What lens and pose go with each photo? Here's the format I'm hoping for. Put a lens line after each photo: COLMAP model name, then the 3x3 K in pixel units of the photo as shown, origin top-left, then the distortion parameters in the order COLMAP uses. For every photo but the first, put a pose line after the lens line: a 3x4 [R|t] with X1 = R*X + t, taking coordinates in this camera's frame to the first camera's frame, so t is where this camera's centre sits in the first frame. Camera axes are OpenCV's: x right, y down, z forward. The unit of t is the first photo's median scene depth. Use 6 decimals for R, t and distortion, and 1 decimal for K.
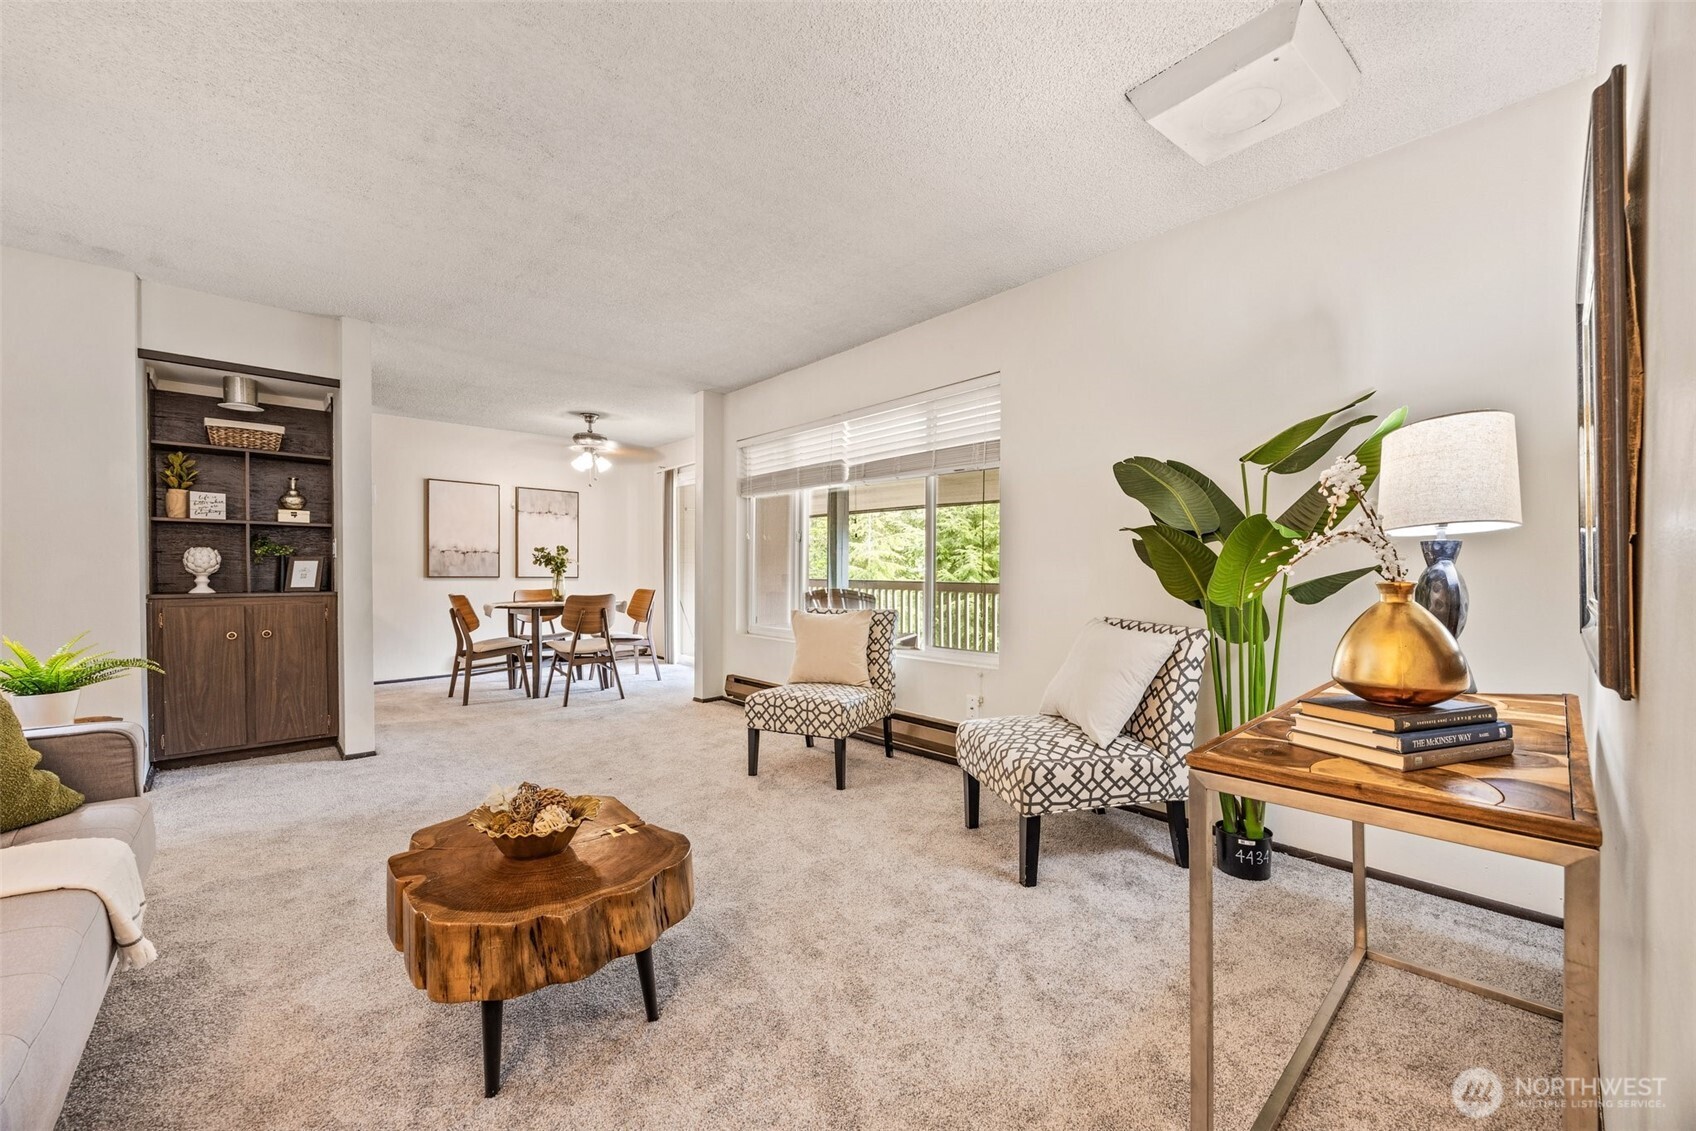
lens RADIAL K [[649.3, 0, 842.8], [0, 649.3, 567.8], [0, 0, 1]] dist [0.002010, 0.000042]
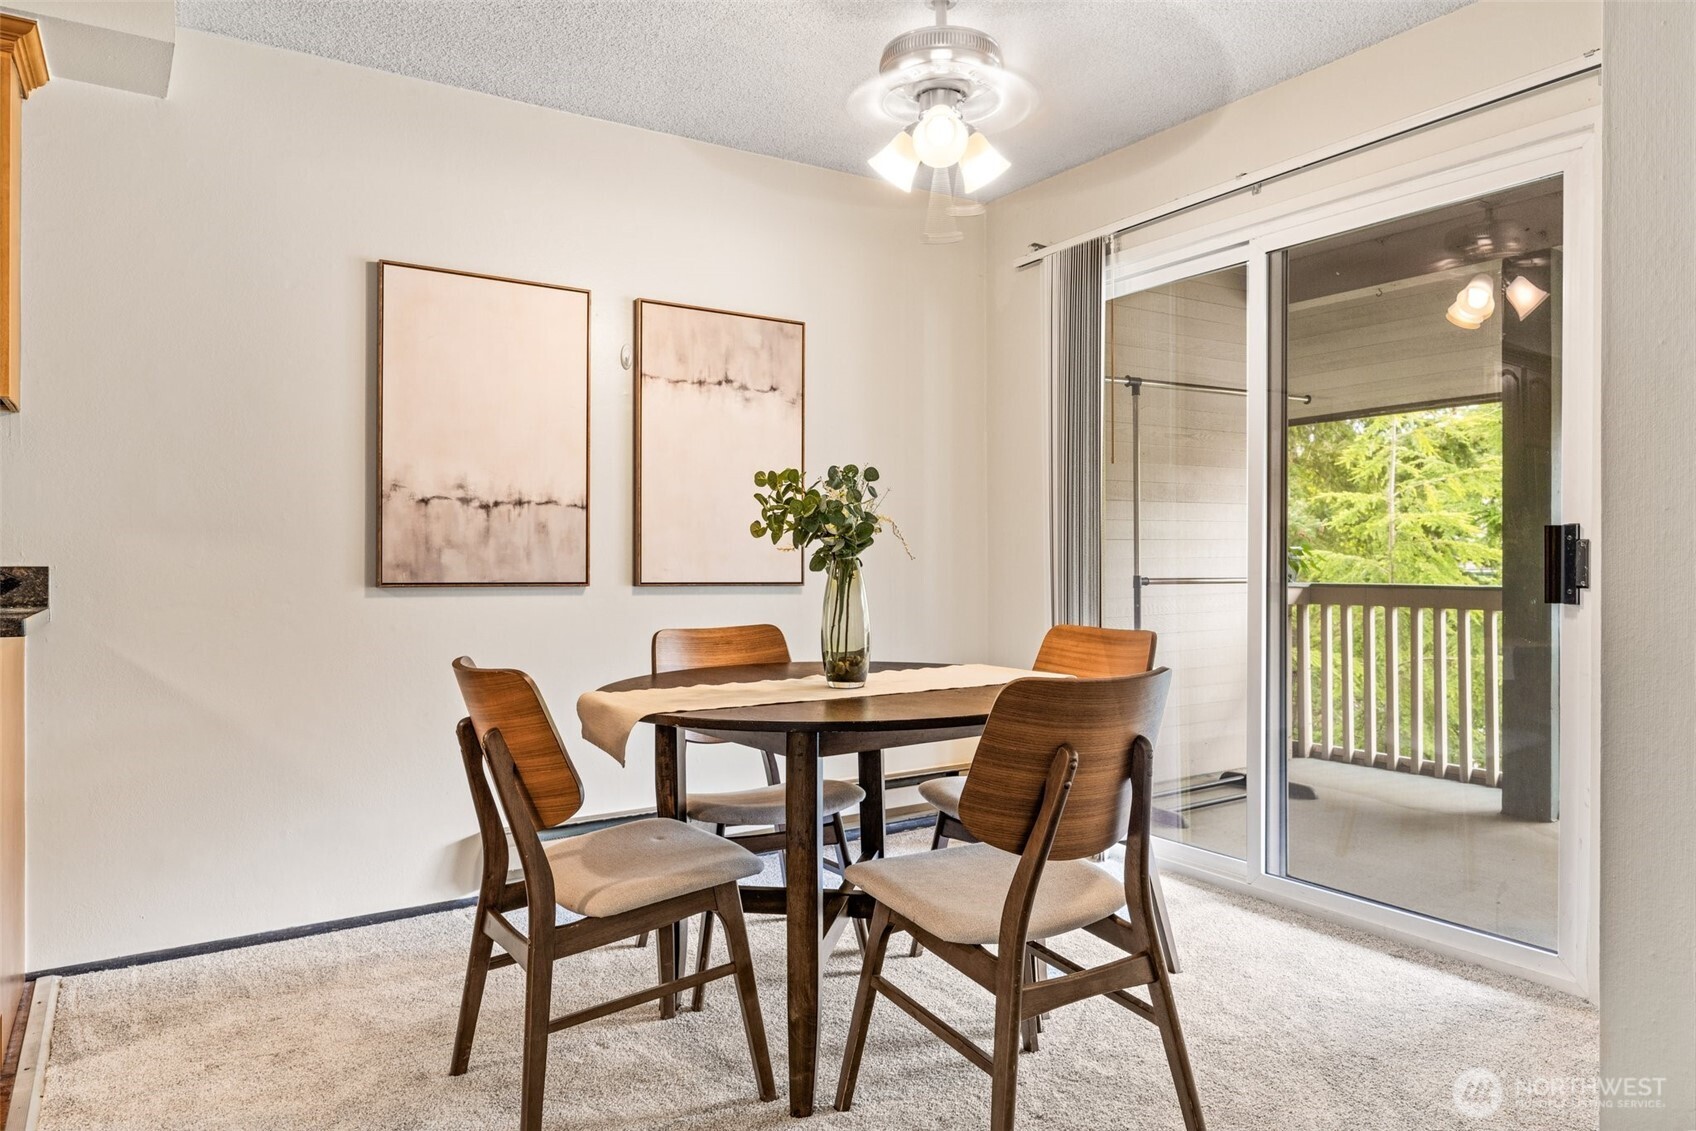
lens RADIAL K [[1097.5, 0, 849.4], [0, 1097.5, 562.4], [0, 0, 1]] dist [0.024407, 0.000827]
pose [[0.983552, -0.003941, -0.180580, -0.359402], [0.004674, 0.999982, 0.003635, 0.003713], [0.180562, -0.004420, 0.983554, 0.578283]]
